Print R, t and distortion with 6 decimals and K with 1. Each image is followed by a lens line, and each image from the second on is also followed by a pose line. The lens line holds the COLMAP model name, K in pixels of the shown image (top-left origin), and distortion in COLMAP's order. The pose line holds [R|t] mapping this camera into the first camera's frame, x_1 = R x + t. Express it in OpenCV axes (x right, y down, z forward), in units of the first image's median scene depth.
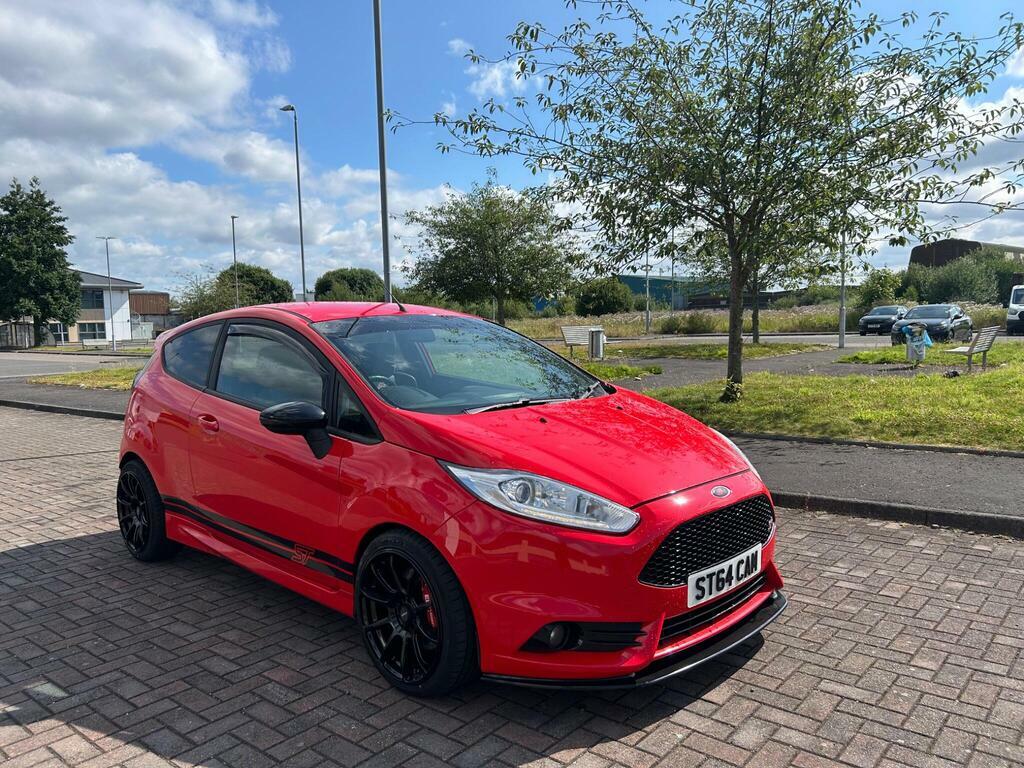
lens RADIAL K [[771.3, 0, 516.5], [0, 771.3, 390.2], [0, 0, 1]] dist [0.051066, -0.053260]
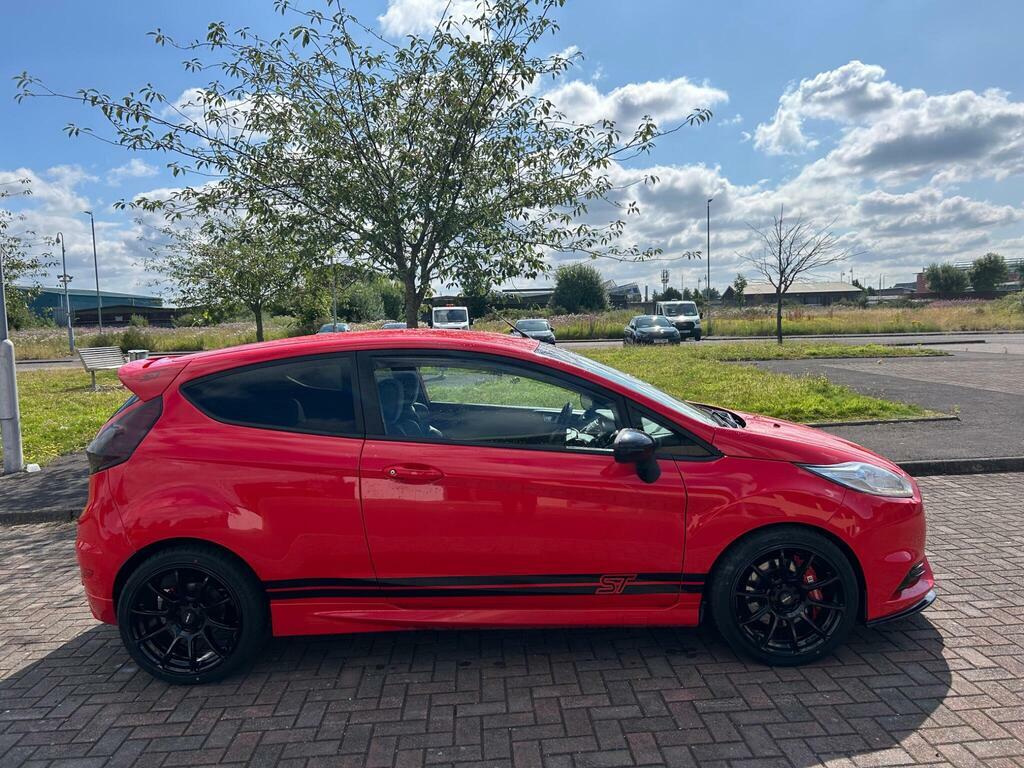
lens RADIAL K [[771.3, 0, 518.4], [0, 771.3, 389.2], [0, 0, 1]] dist [0.051066, -0.053260]
pose [[0.728088, -0.060321, 0.682825, -0.971102], [0.075463, 0.997119, 0.007620, -0.051620], [-0.681318, 0.045980, 0.730542, 0.324637]]
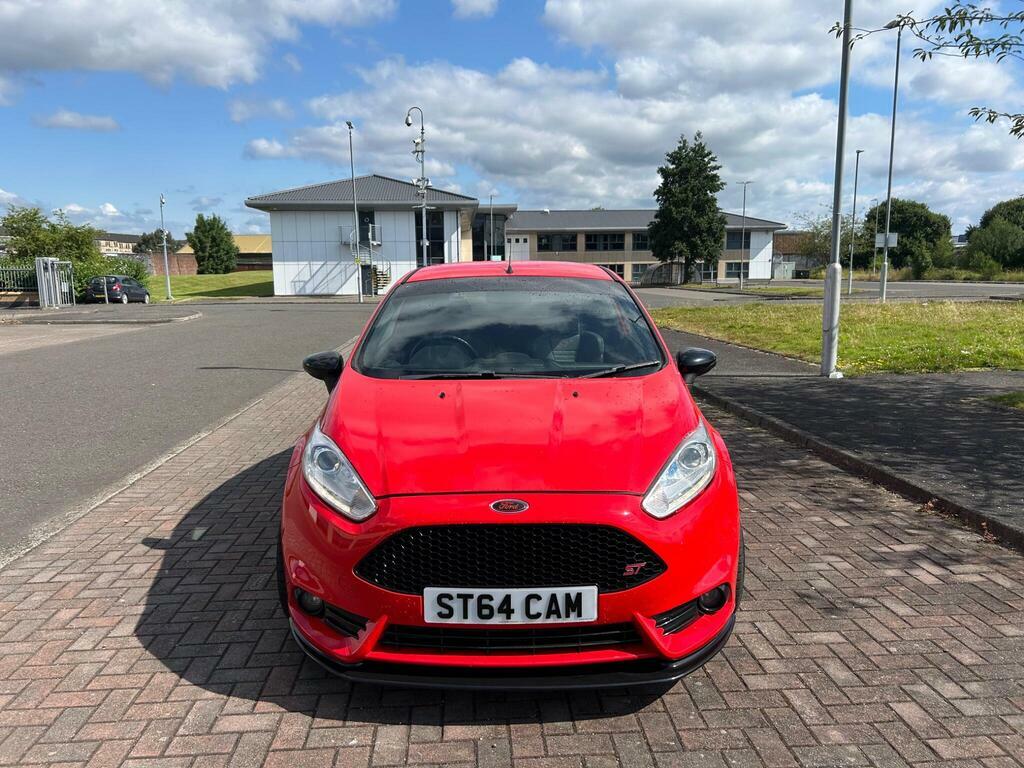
lens RADIAL K [[771.3, 0, 514.1], [0, 771.3, 387.1], [0, 0, 1]] dist [0.051066, -0.053260]
pose [[0.696751, 0.122715, -0.706738, 0.676476], [-0.070633, 0.992207, 0.102647, -0.066408], [0.713827, -0.021601, 0.699989, 0.343266]]
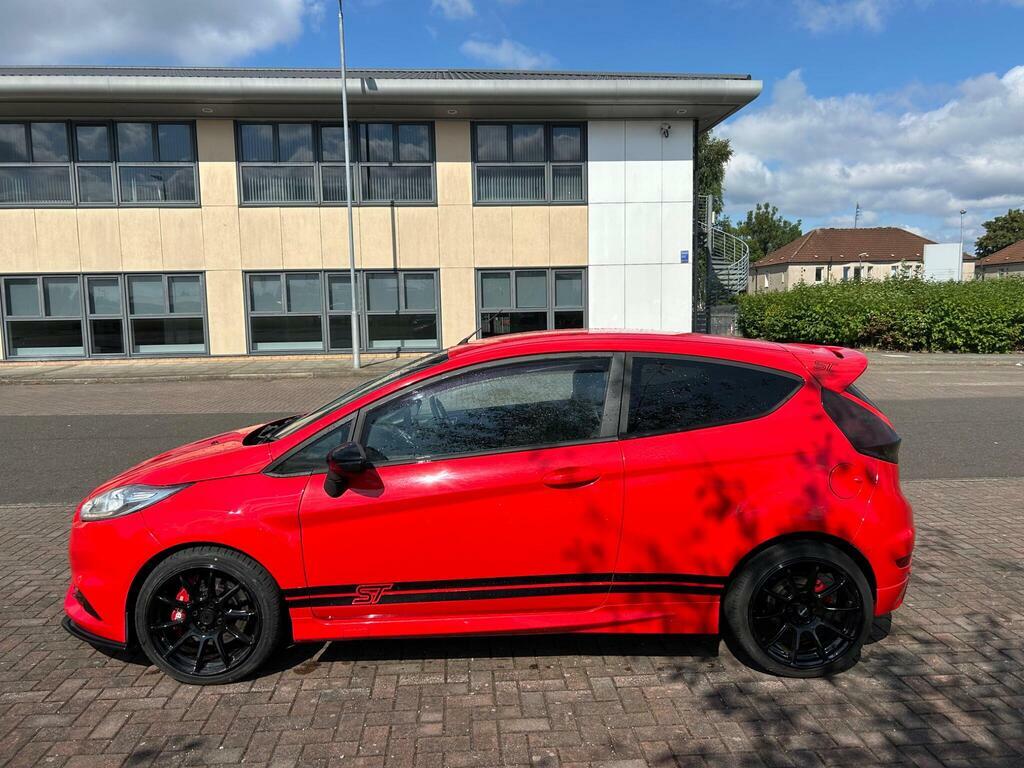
lens RADIAL K [[771.3, 0, 513.7], [0, 771.3, 394.5], [0, 0, 1]] dist [0.051066, -0.053260]
pose [[-0.711906, 0.108194, -0.693890, 0.581561], [-0.032285, 0.981975, 0.186236, -0.260791], [0.701532, 0.154984, -0.695581, 2.020526]]
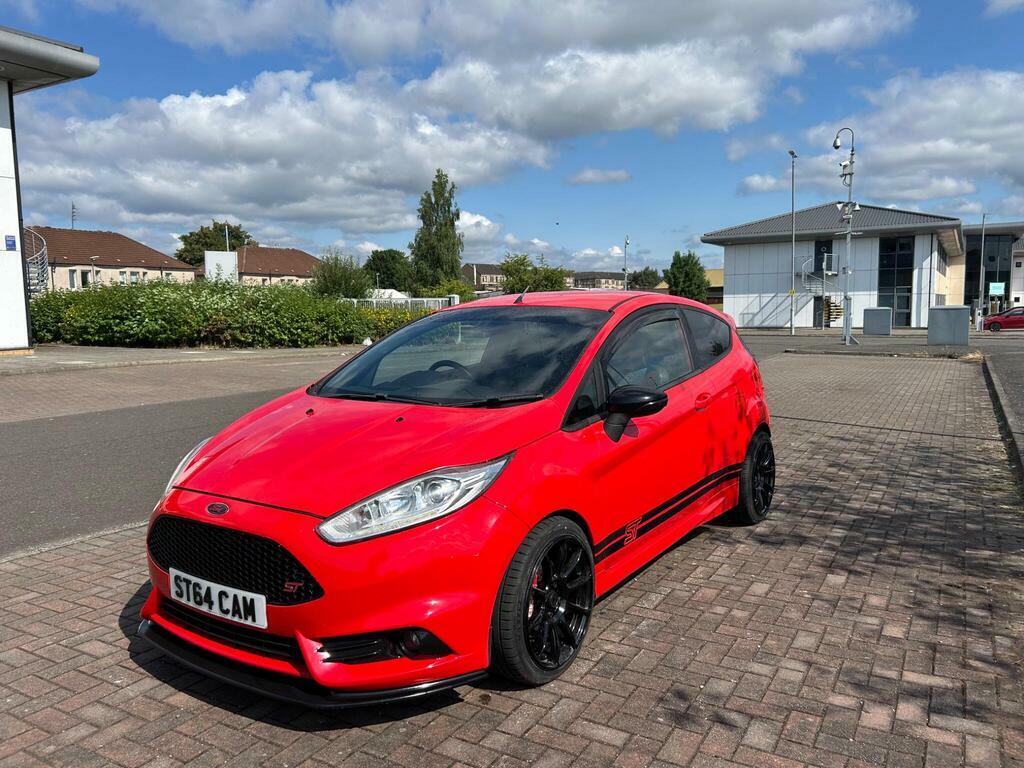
lens RADIAL K [[771.3, 0, 519.5], [0, 771.3, 387.7], [0, 0, 1]] dist [0.051066, -0.053260]
pose [[0.177347, 0.120650, -0.976725, 0.987633], [-0.079999, 0.990940, 0.107880, -0.115971], [0.980891, 0.059005, 0.185392, 0.948194]]
